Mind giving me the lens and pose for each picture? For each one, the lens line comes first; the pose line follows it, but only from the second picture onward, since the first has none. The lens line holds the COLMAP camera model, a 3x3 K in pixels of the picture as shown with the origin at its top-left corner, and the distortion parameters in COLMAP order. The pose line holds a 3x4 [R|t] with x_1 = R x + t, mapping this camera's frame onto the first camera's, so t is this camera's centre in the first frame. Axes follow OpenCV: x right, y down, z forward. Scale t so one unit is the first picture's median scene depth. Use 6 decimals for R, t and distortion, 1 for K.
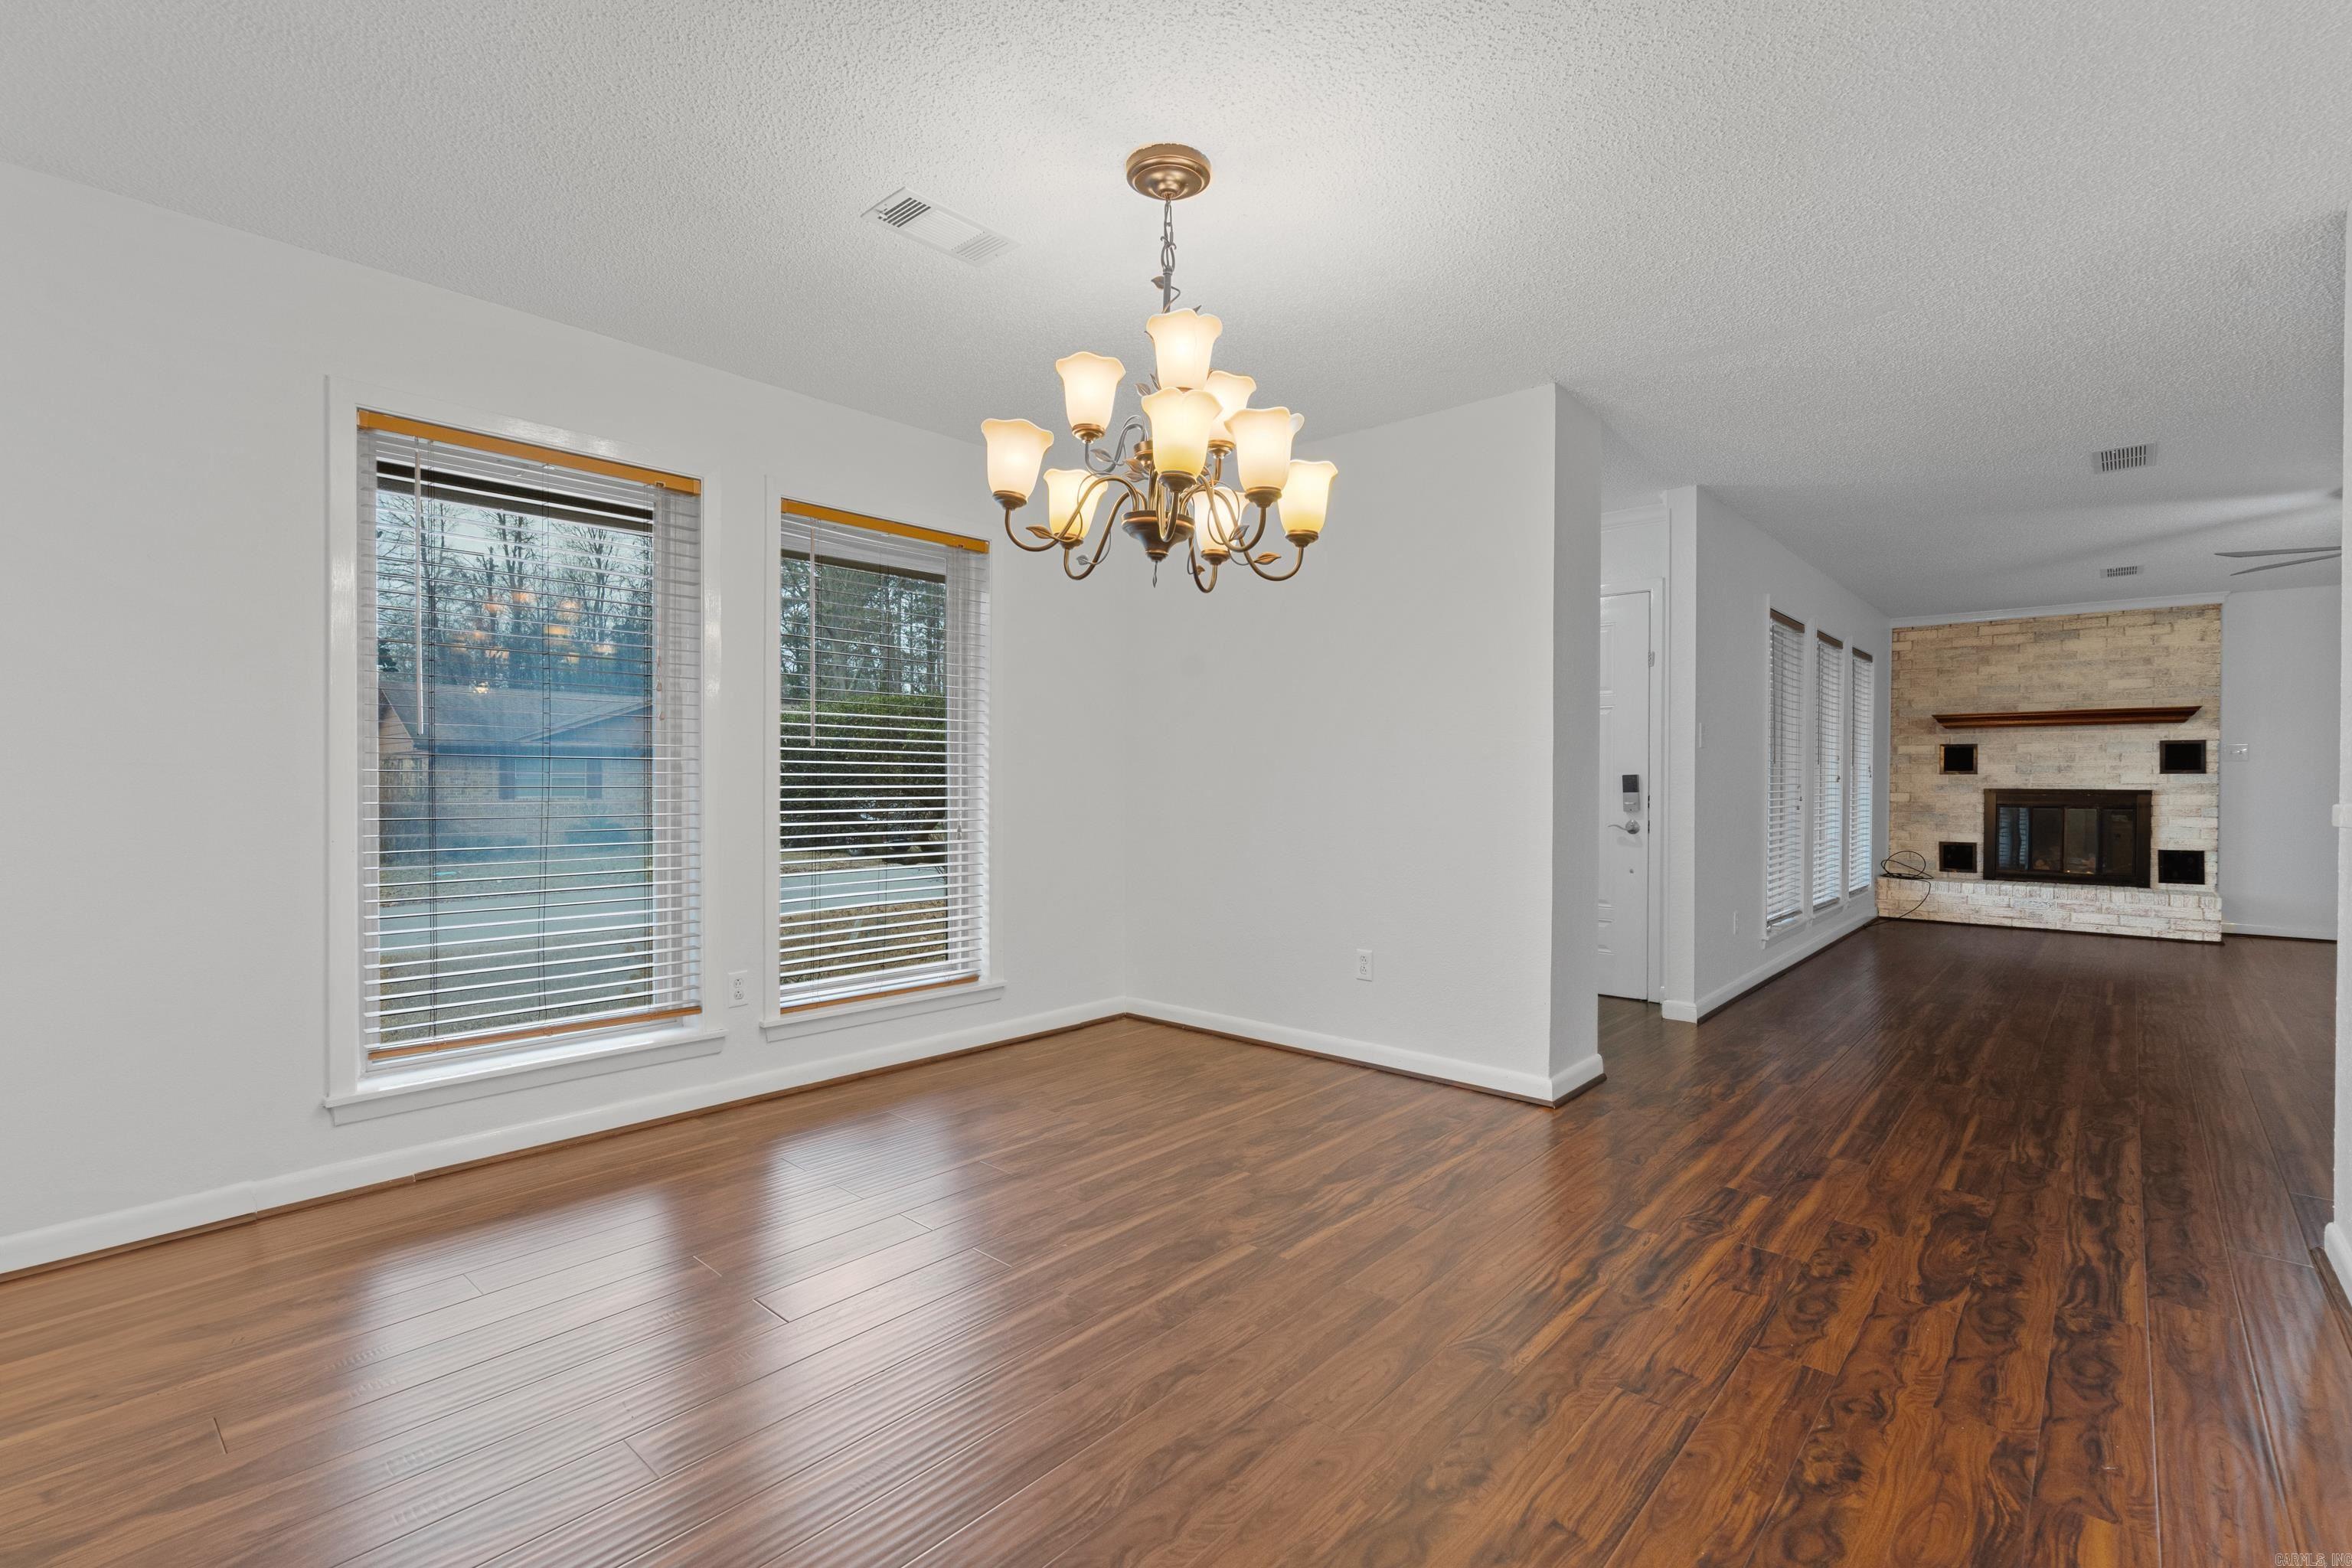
lens RADIAL K [[1062.1, 0, 1173.2], [0, 1062.1, 791.7], [0, 0, 1]] dist [0.001416, 0.000135]
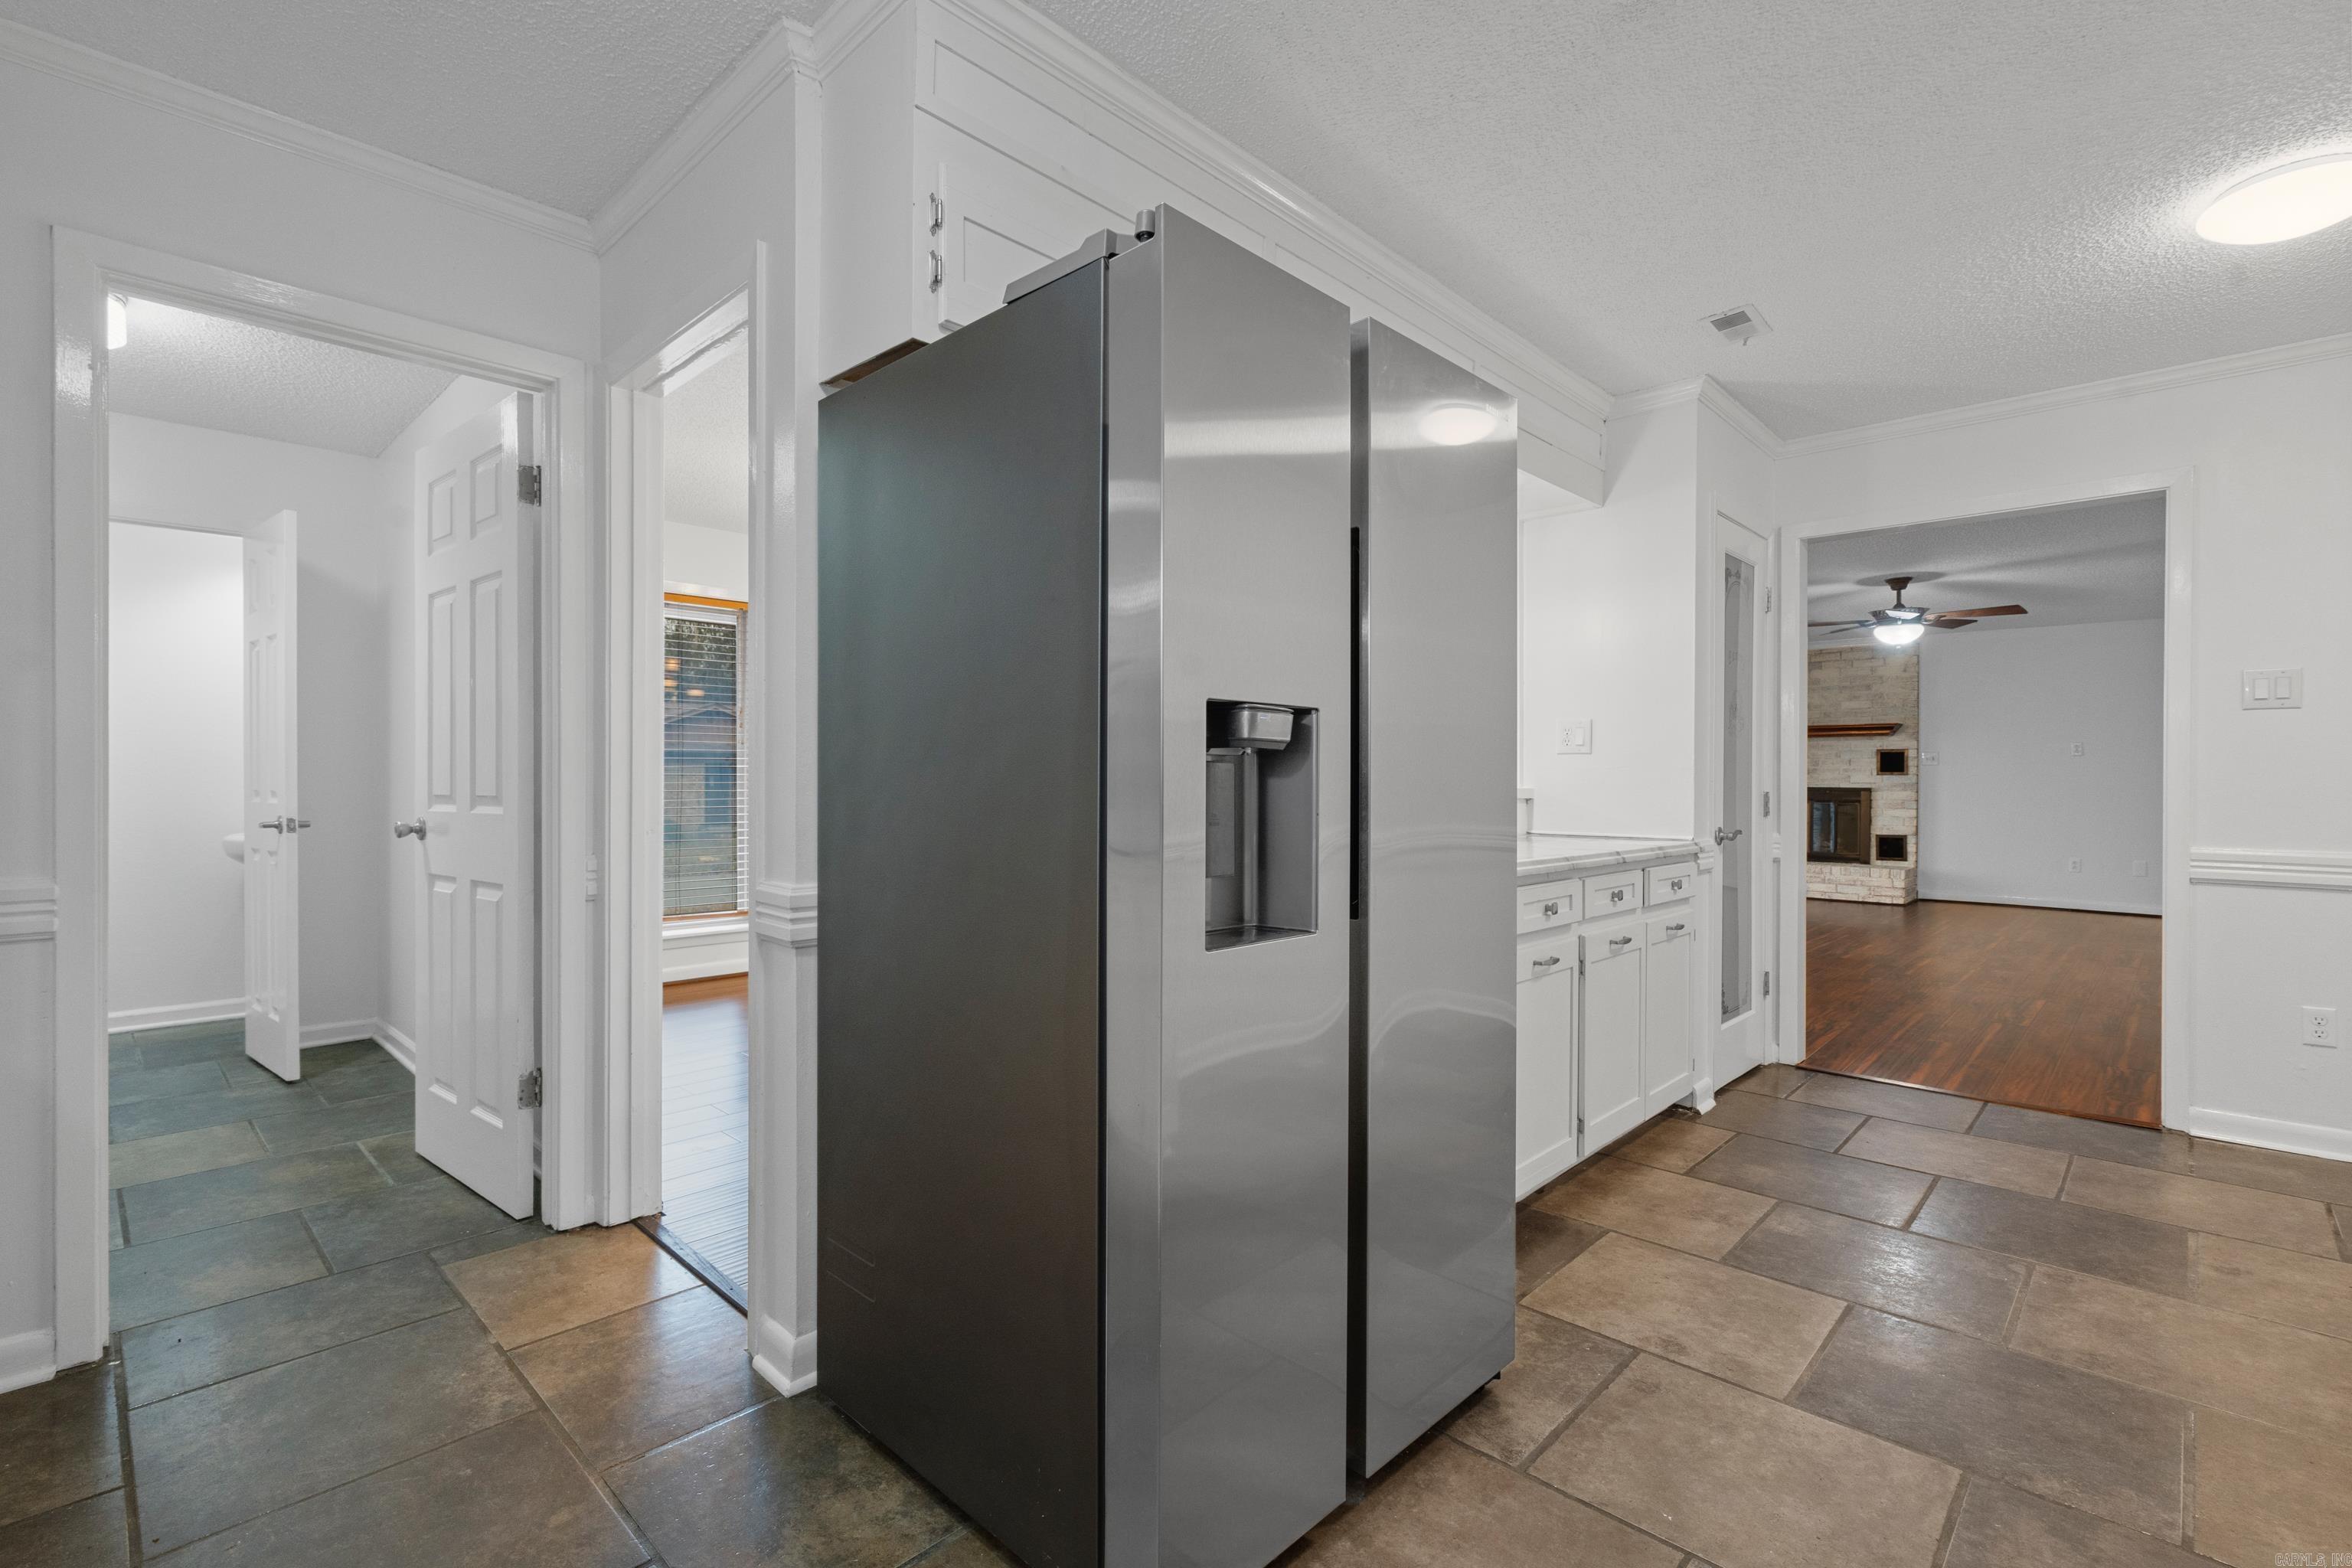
lens RADIAL K [[1062.1, 0, 1173.2], [0, 1062.1, 791.7], [0, 0, 1]] dist [0.001416, 0.000135]
pose [[0.999410, -0.000648, -0.034349, 0.119663], [0.000609, 0.999999, -0.001151, 0.003830], [0.034350, 0.001129, 0.999409, -0.297094]]
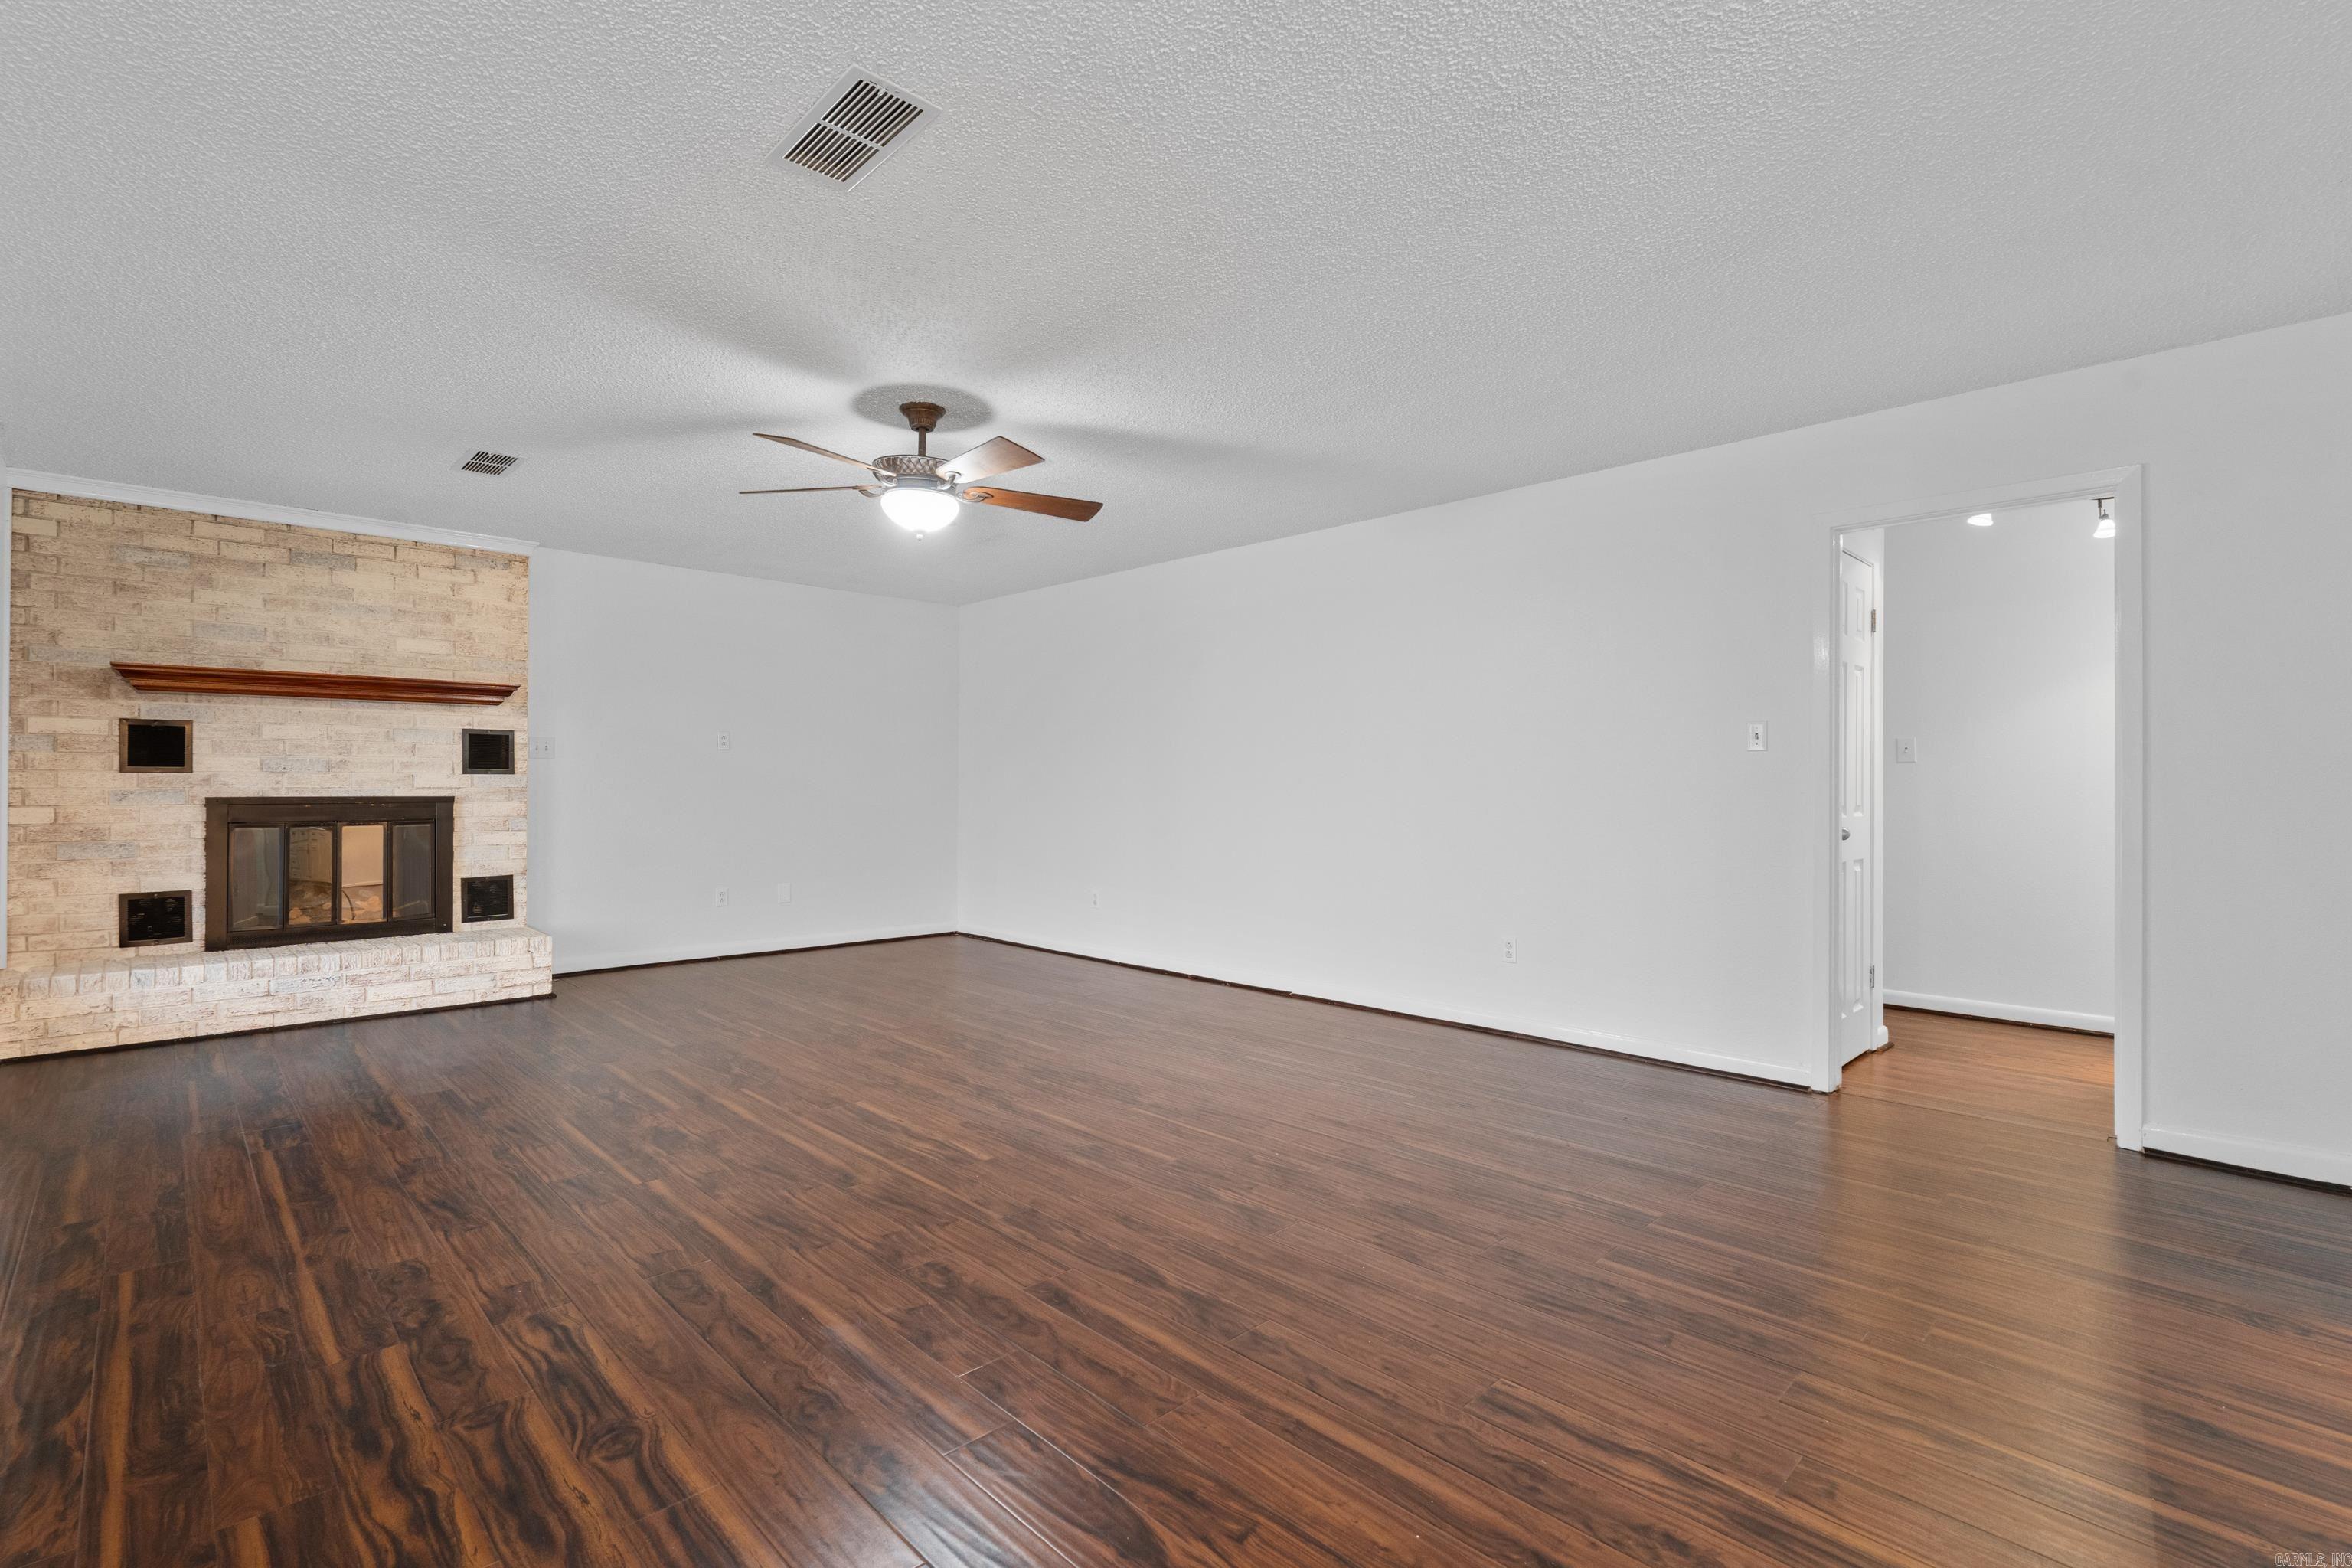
lens RADIAL K [[1070.6, 0, 1174.0], [0, 1070.6, 779.2], [0, 0, 1]] dist [-0.001337, 0.000066]
pose [[0.073742, 0.002199, 0.997275, 0.221050], [0.010559, 0.999940, -0.002986, -0.005723], [-0.997221, 0.010750, 0.073714, 0.439905]]
